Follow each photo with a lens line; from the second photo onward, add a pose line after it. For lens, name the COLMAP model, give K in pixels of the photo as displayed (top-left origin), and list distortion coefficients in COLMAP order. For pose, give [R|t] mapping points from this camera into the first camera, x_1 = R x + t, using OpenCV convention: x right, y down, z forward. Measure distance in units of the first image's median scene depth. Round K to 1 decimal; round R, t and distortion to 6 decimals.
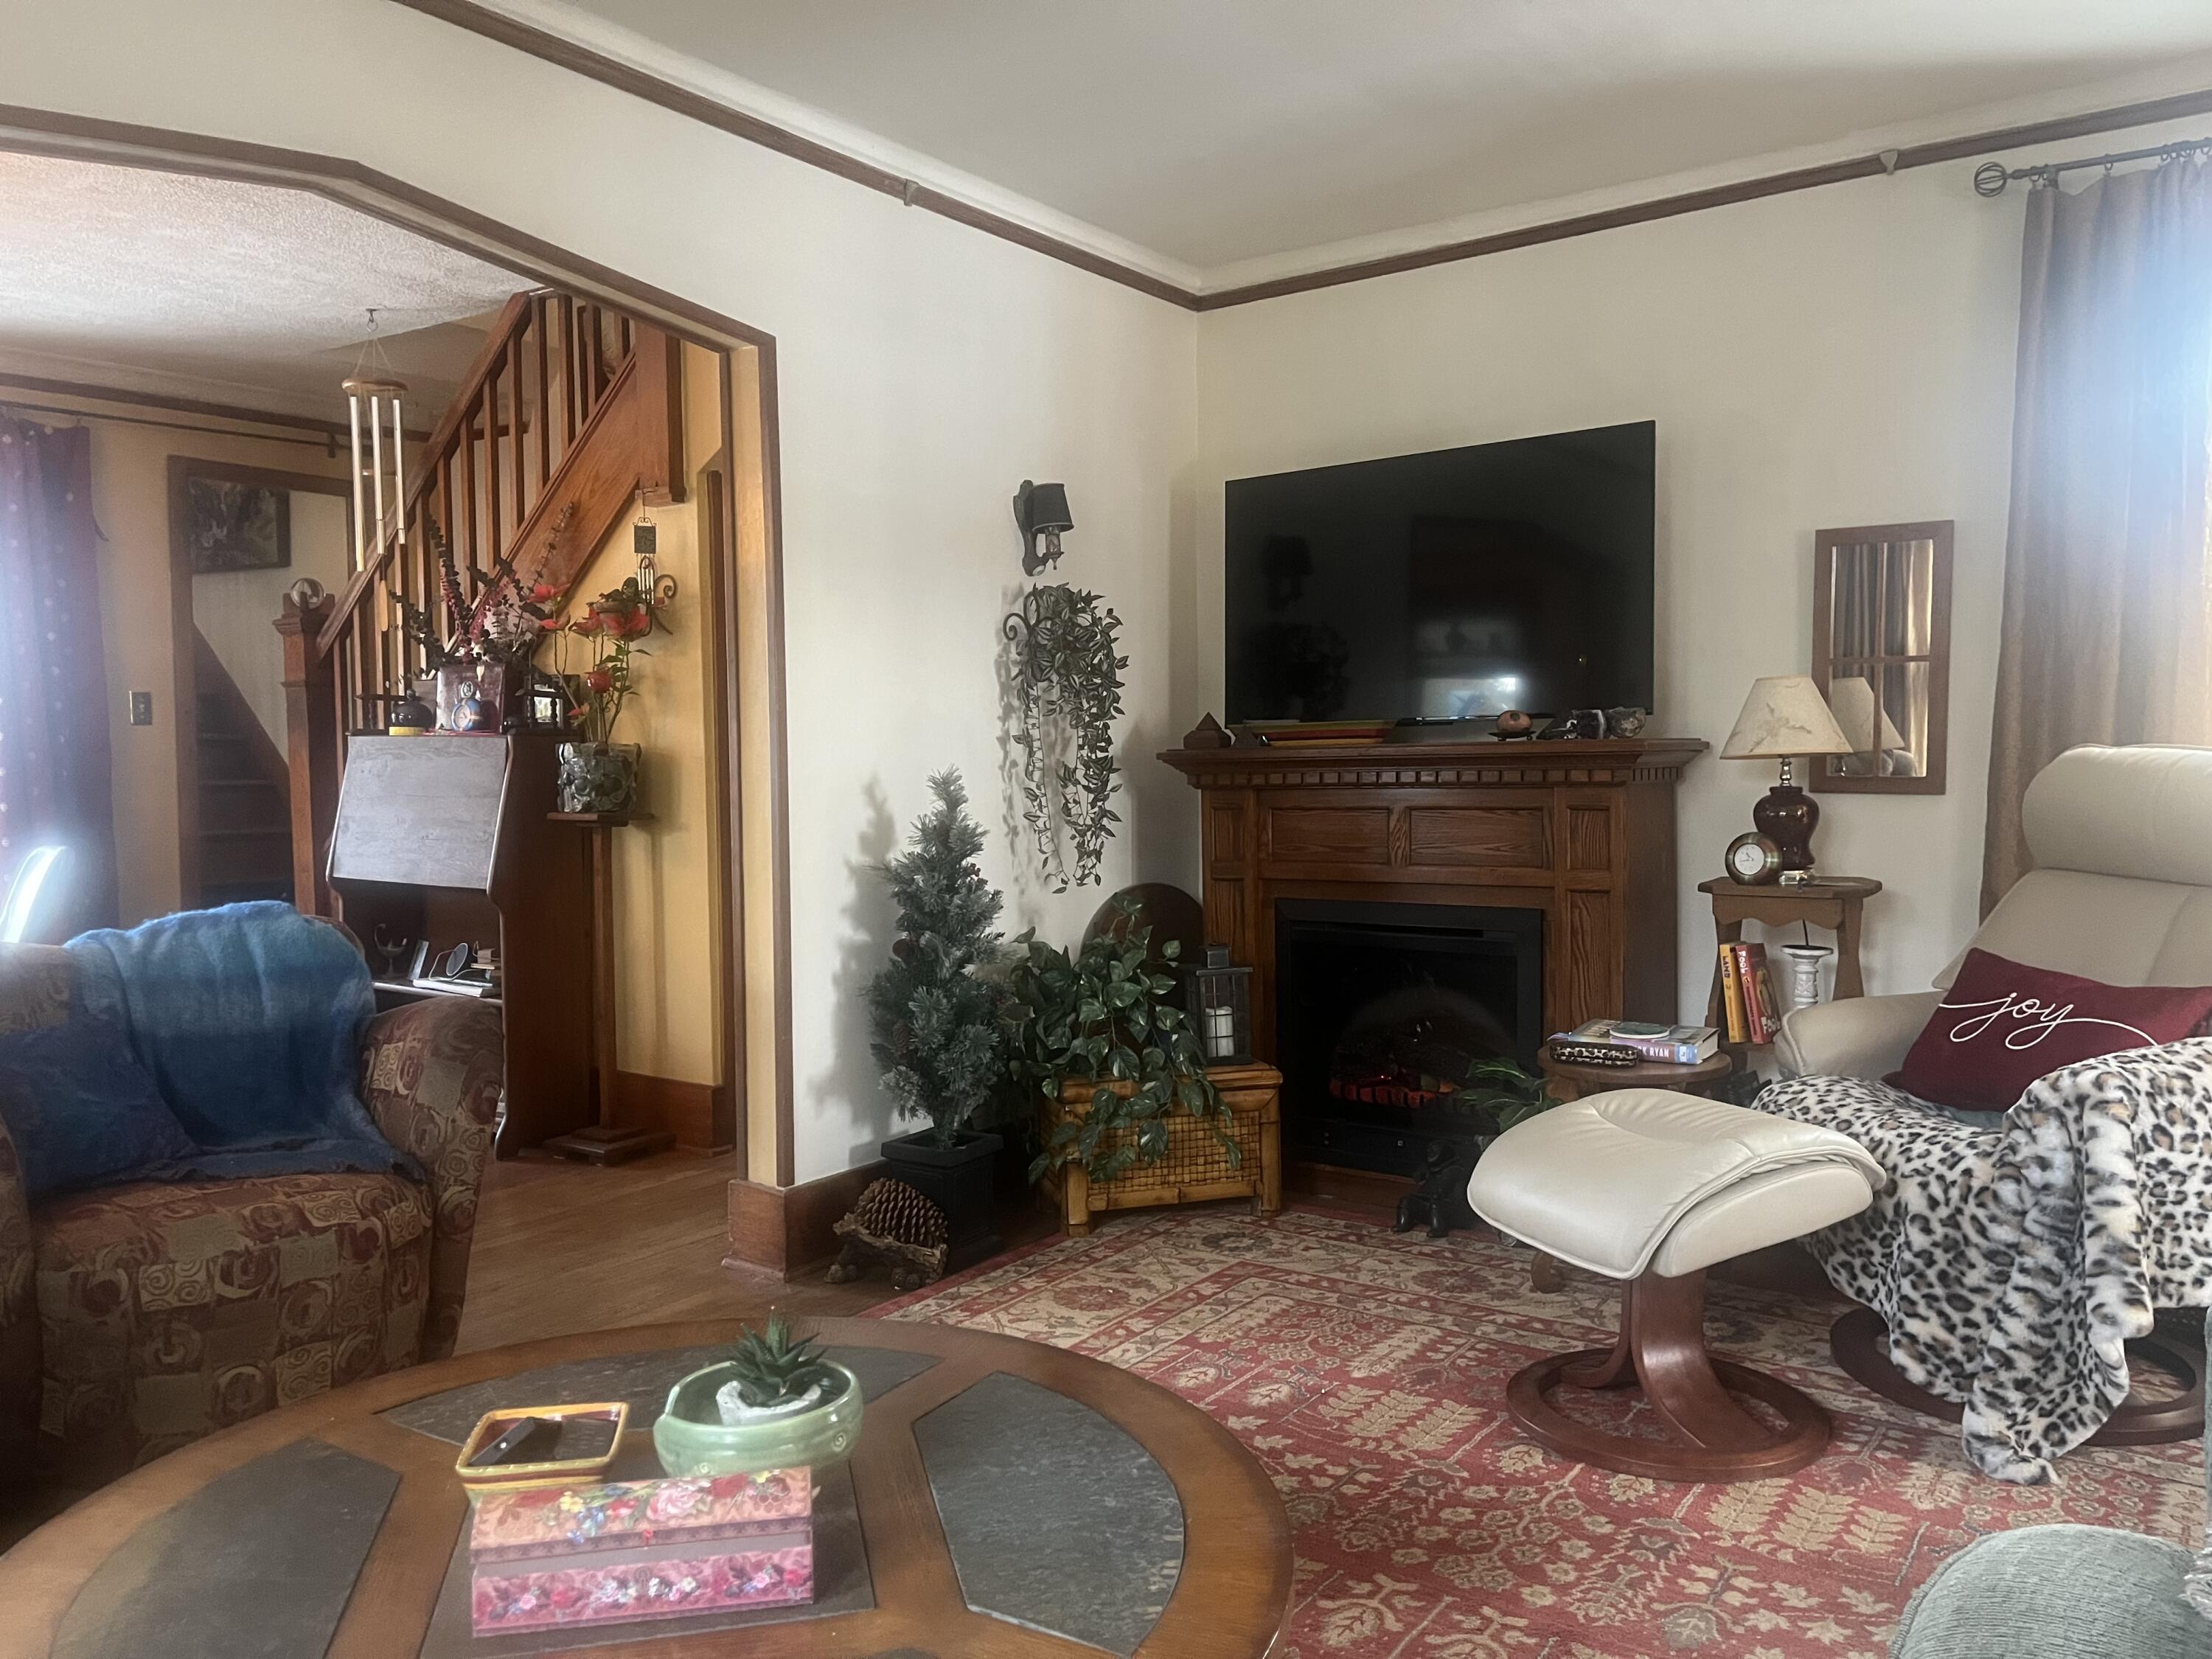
lens RADIAL K [[1670.7, 0, 1106.0], [0, 1670.7, 829.5], [0, 0, 1]] dist [0.094876, -0.120289]
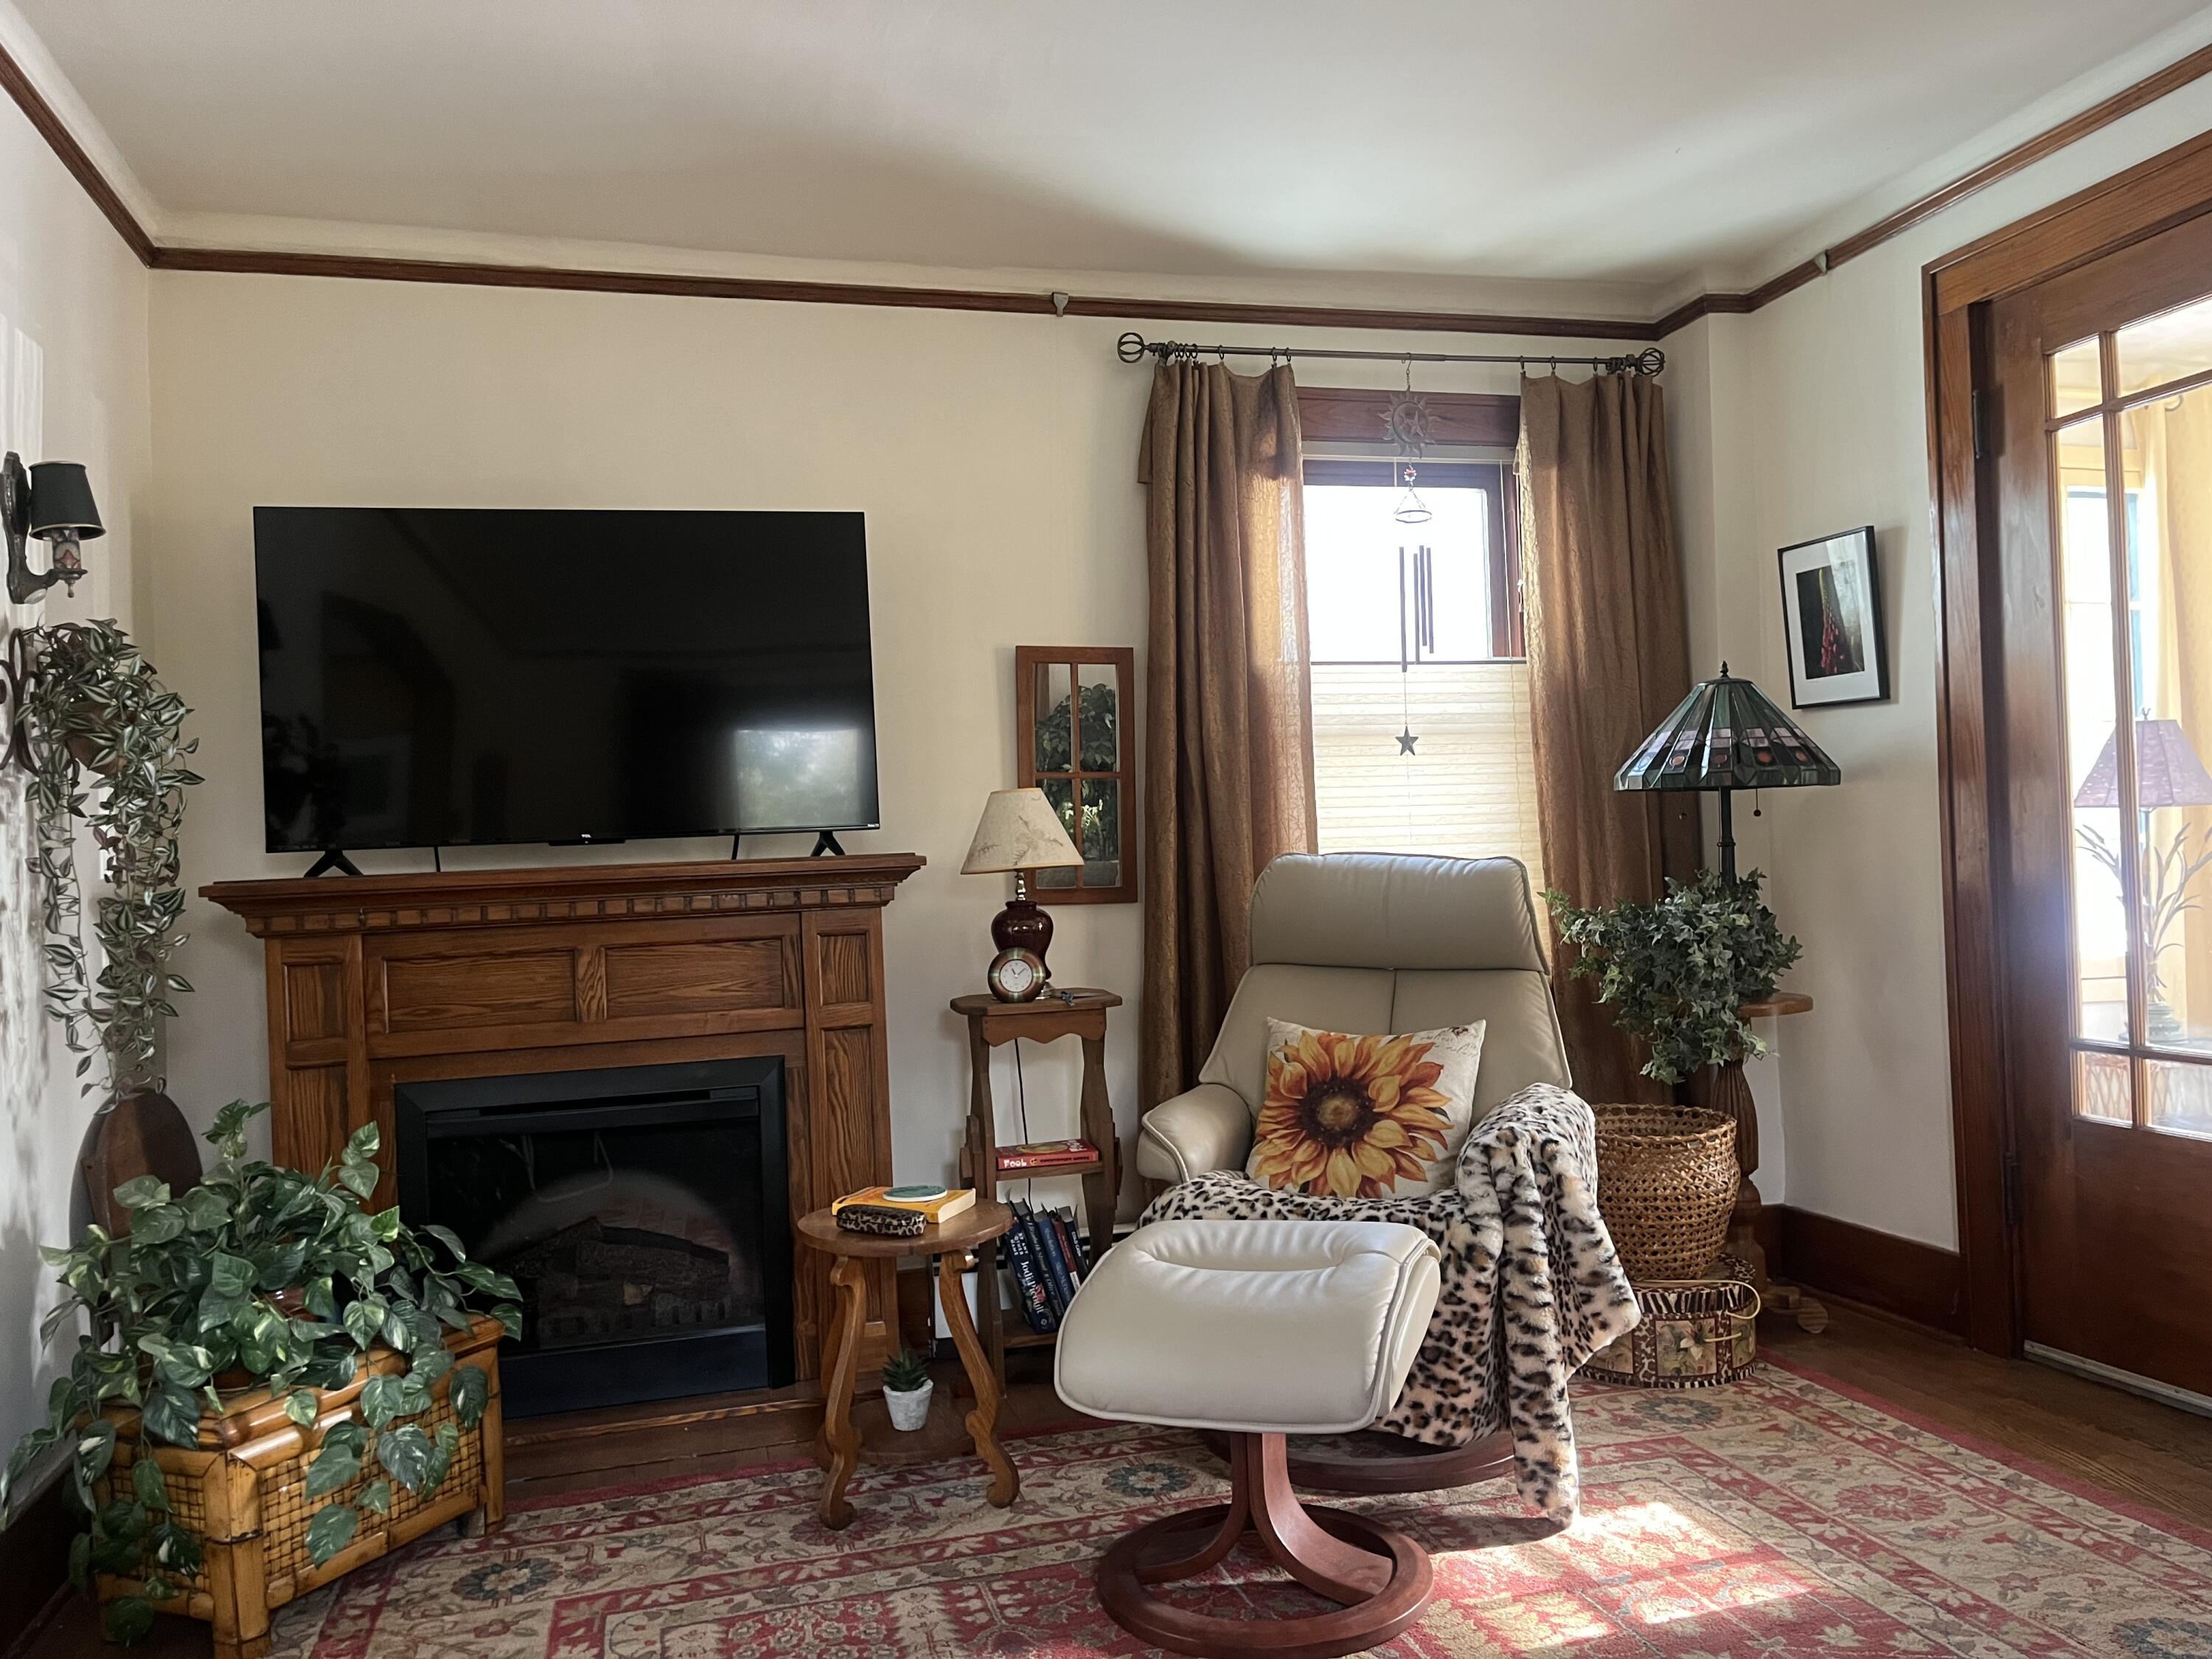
lens RADIAL K [[1670.7, 0, 1106.0], [0, 1670.7, 829.5], [0, 0, 1]] dist [0.094876, -0.120289]
pose [[0.630489, 0.005900, 0.776175, -0.311904], [0.065497, 0.996000, -0.060774, -0.004302], [-0.773430, 0.089155, 0.627581, 0.337174]]
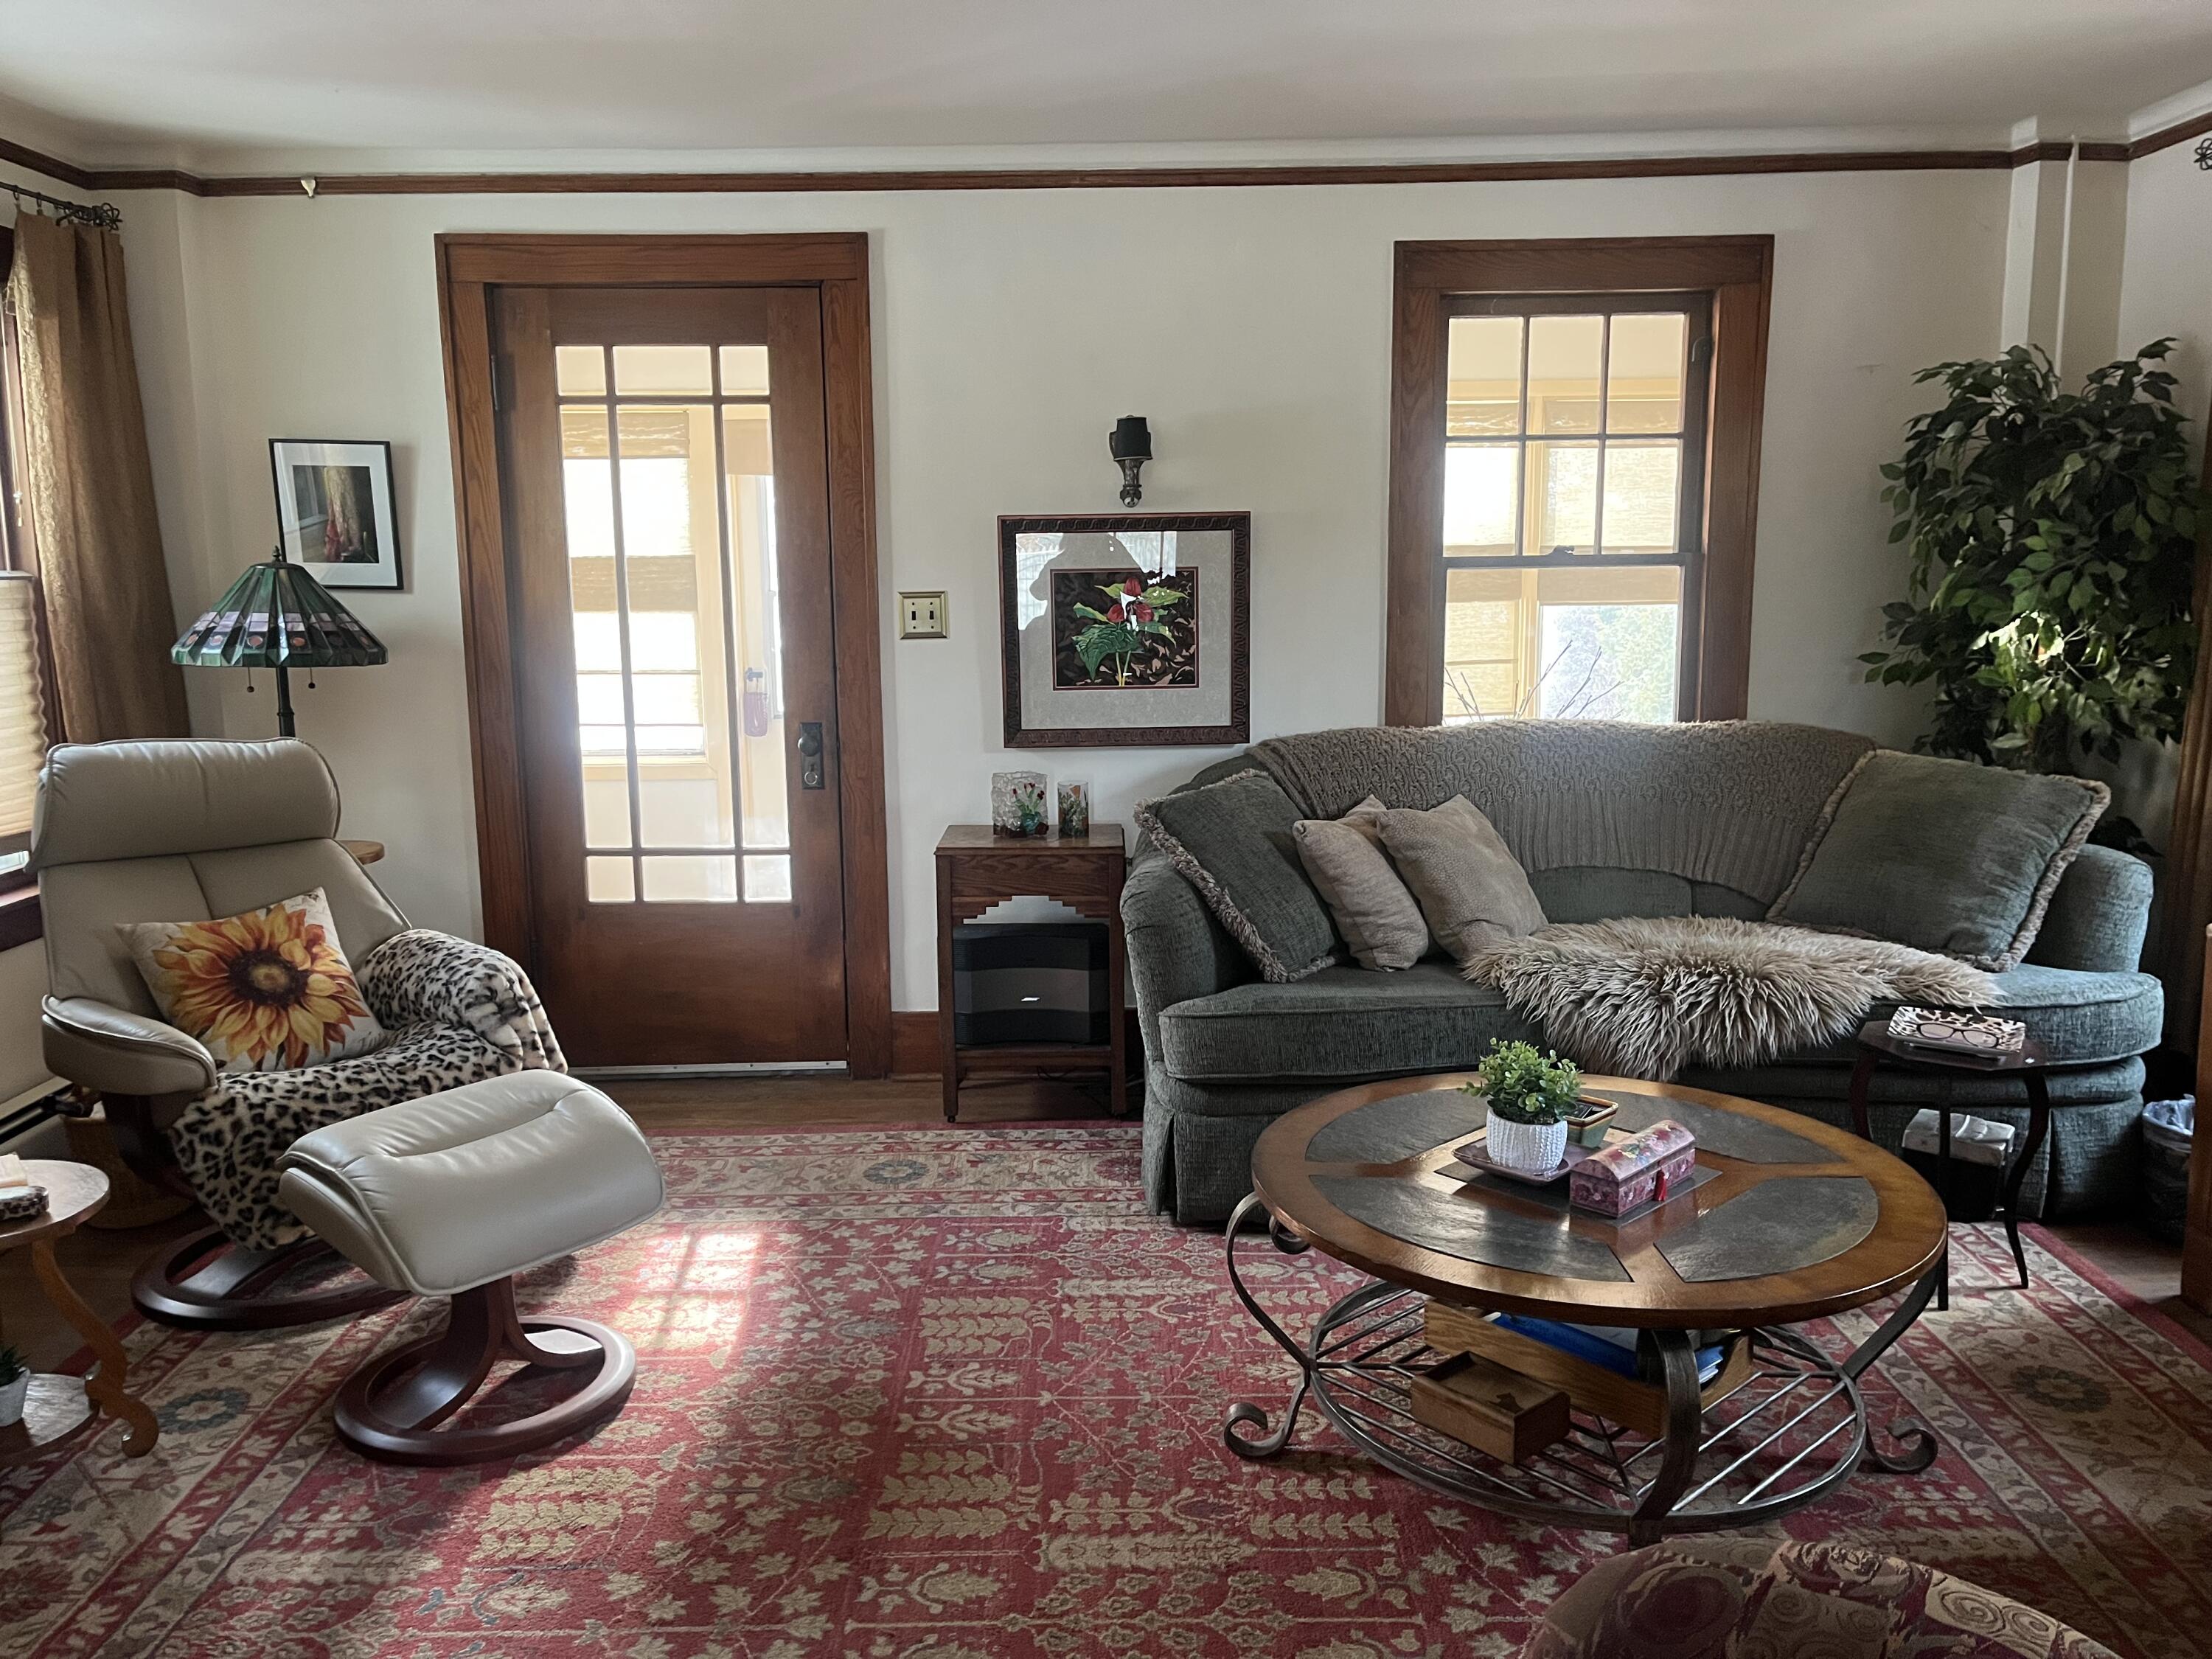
lens RADIAL K [[1670.7, 0, 1106.0], [0, 1670.7, 829.5], [0, 0, 1]] dist [0.094876, -0.120289]
pose [[-0.575488, -0.112210, 0.810075, -0.532799], [0.053586, 0.983240, 0.174264, -0.126715], [-0.816053, 0.143695, -0.559830, 0.893263]]
